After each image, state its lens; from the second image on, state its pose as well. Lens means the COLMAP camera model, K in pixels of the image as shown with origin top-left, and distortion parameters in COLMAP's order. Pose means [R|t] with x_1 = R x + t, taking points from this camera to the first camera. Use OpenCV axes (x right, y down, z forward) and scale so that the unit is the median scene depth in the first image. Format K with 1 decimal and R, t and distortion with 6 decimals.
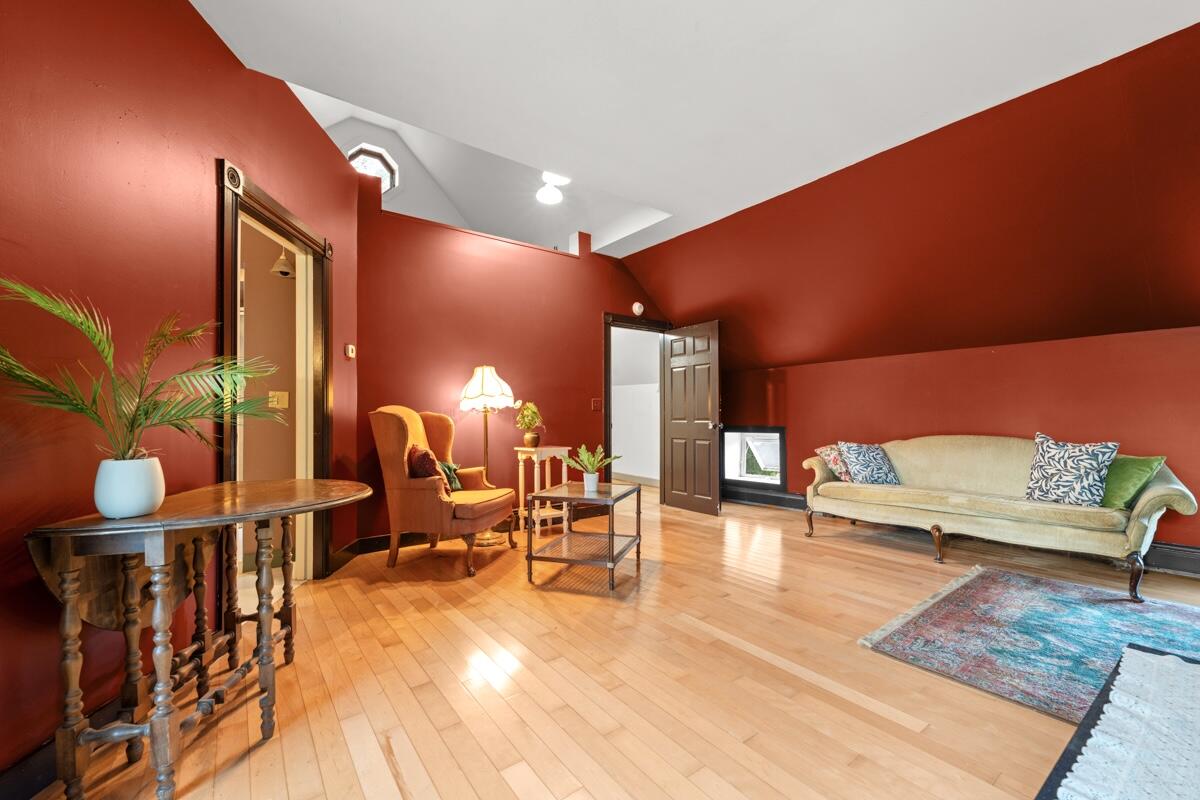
lens RADIAL K [[487.4, 0, 600.0], [0, 487.4, 400.0], [0, 0, 1]] dist [-0.000086, -0.000243]
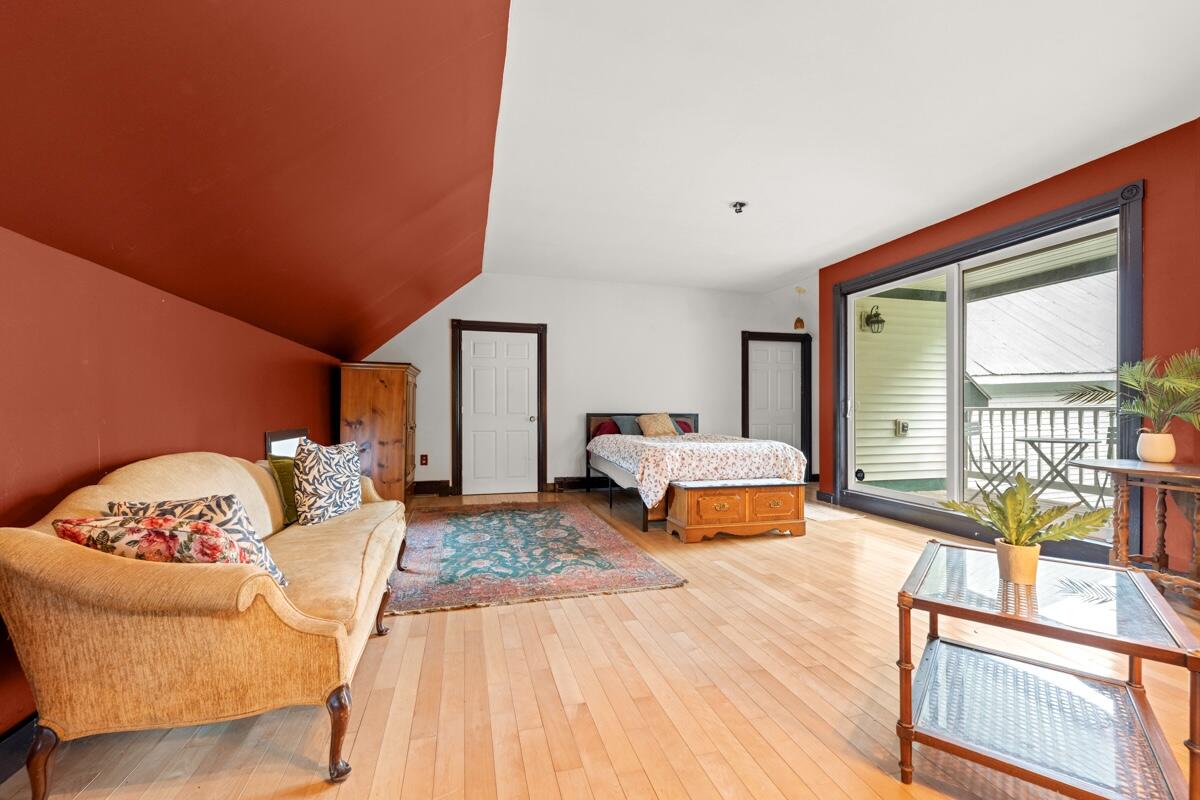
lens RADIAL K [[497.7, 0, 596.4], [0, 497.7, 403.3], [0, 0, 1]] dist [0.000212, -0.000072]
pose [[-0.924020, 0.004353, 0.382318, 0.165210], [-0.010431, 0.999276, -0.036587, 0.037517], [-0.382201, -0.037795, -0.923306, 1.667911]]
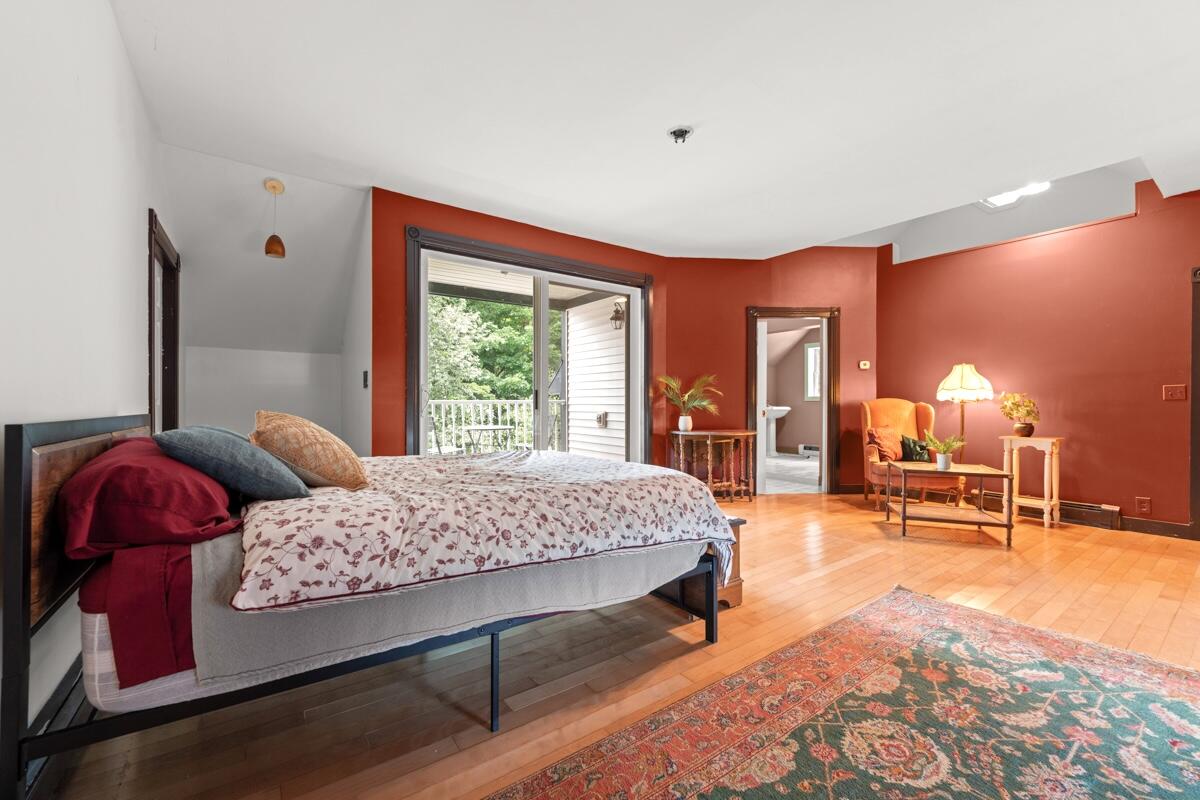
lens RADIAL K [[487.4, 0, 600.0], [0, 487.4, 400.0], [0, 0, 1]] dist [-0.000086, -0.000243]
pose [[-0.030368, -0.007029, -0.999514, 1.278575], [0.028140, 0.999573, -0.007884, -0.000652], [0.999143, -0.028366, -0.030157, 0.189618]]
